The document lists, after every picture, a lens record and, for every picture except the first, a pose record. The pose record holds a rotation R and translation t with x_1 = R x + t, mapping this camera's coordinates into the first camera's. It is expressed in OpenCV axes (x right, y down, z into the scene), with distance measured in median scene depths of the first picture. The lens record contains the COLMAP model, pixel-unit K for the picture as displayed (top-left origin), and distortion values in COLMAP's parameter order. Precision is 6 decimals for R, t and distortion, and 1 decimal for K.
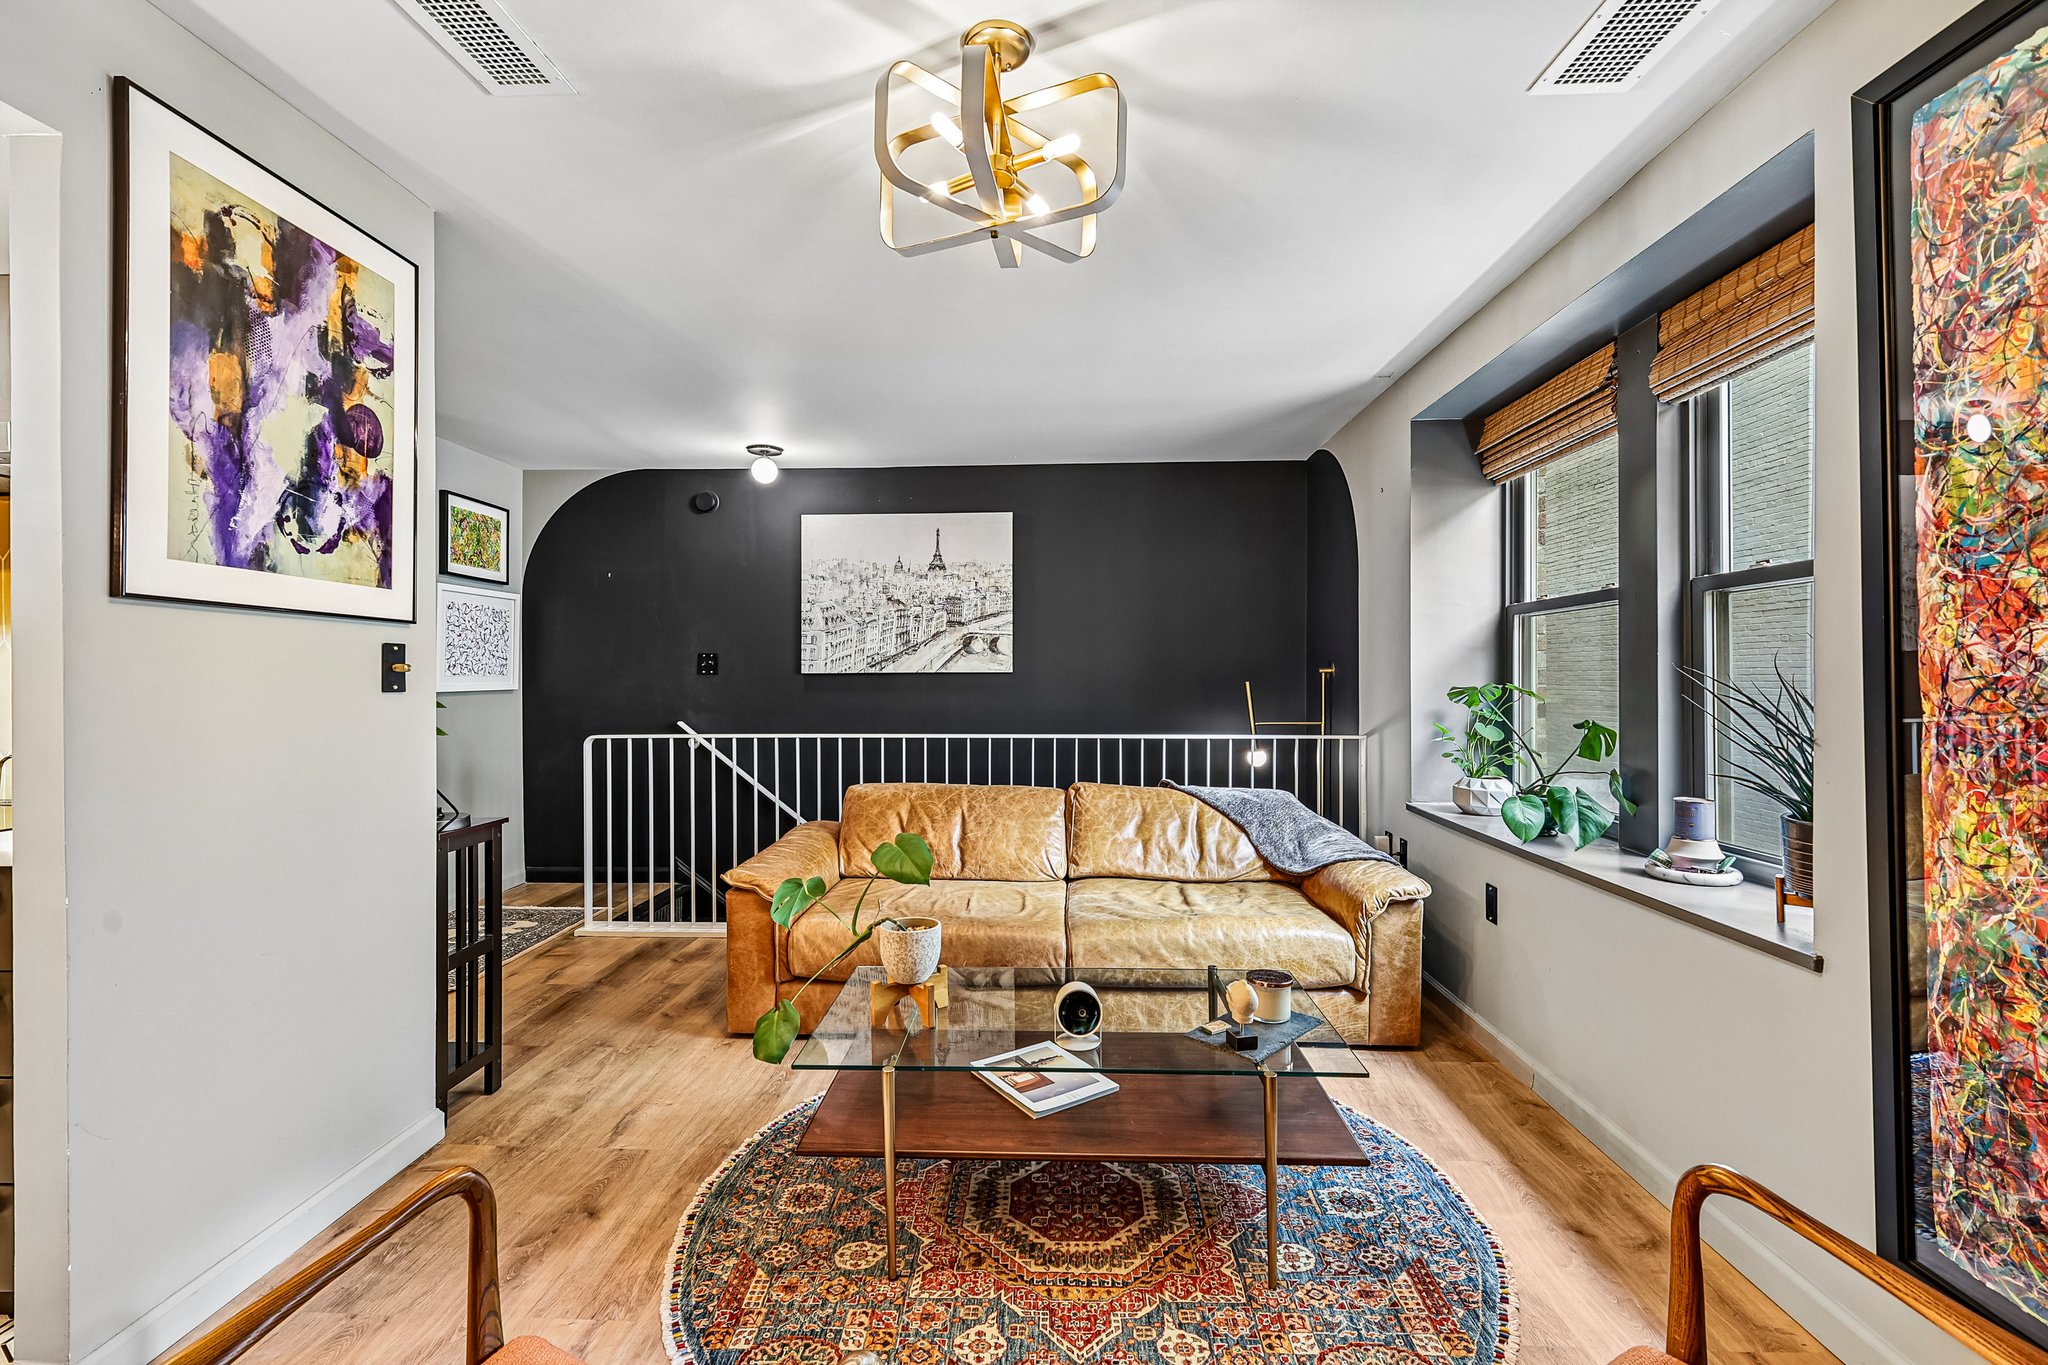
lens RADIAL K [[885.4, 0, 1017.6], [0, 885.4, 678.9], [0, 0, 1]] dist [0.001646, 0.000332]
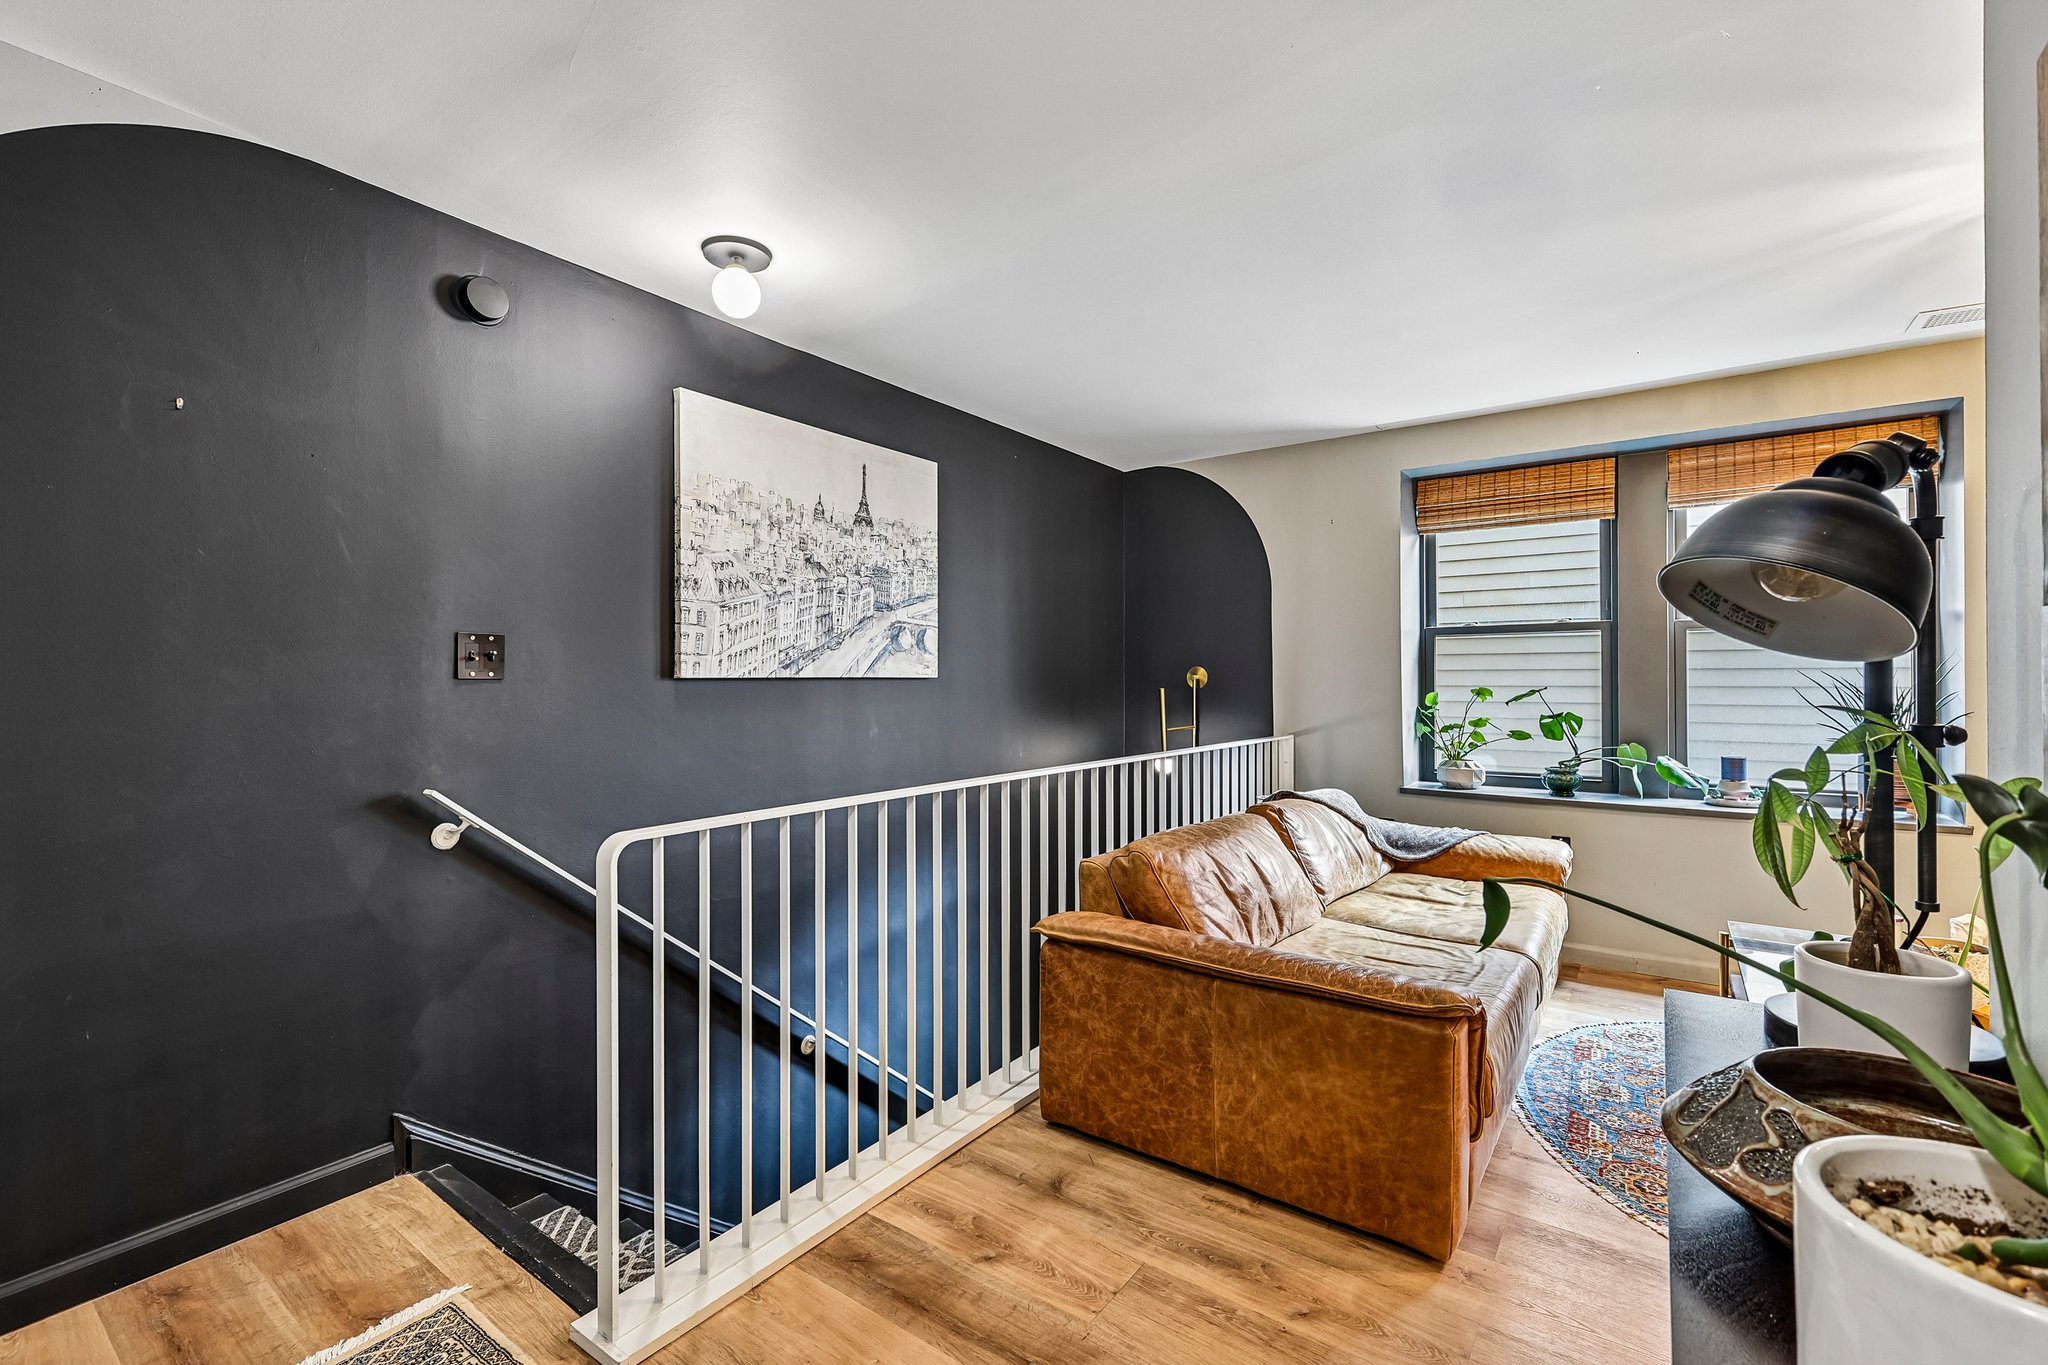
lens RADIAL K [[885.4, 0, 1032.9], [0, 885.4, 677.9], [0, 0, 1]] dist [0.001646, 0.000332]
pose [[0.545878, 0.003664, 0.837857, -1.208623], [0.004226, 0.999966, -0.007126, -0.003258], [-0.837854, 0.007431, 0.545844, 1.084860]]
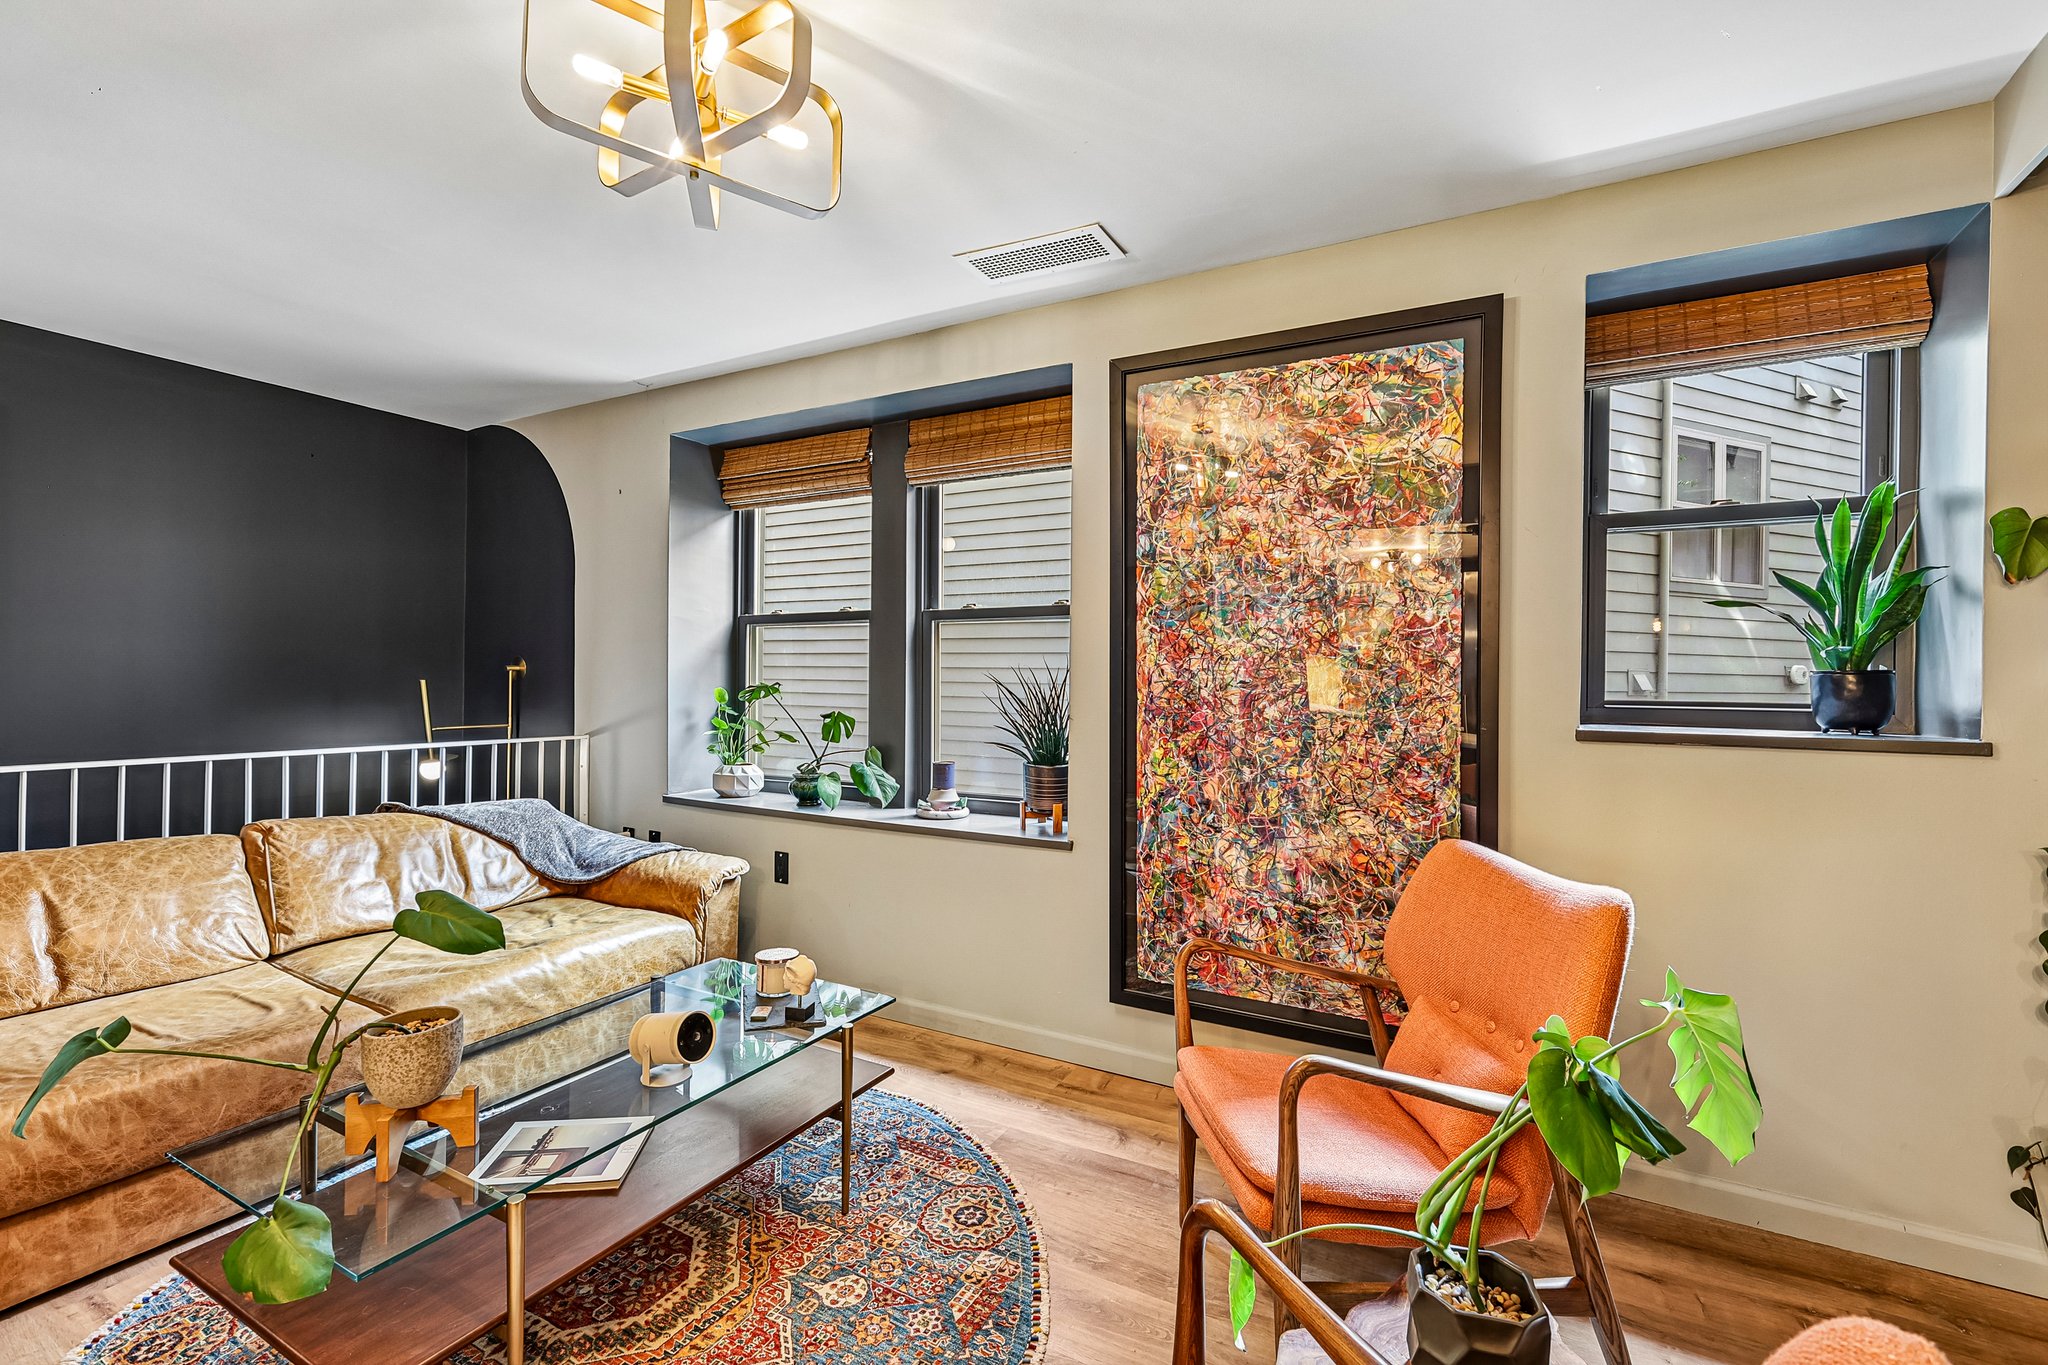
lens RADIAL K [[885.4, 0, 1022.2], [0, 885.4, 680.5], [0, 0, 1]] dist [0.001646, 0.000332]
pose [[0.443702, 0.005396, 0.896158, -0.455446], [-0.007586, 0.999969, -0.002265, 0.002176], [-0.896142, -0.005794, 0.443729, 0.211144]]
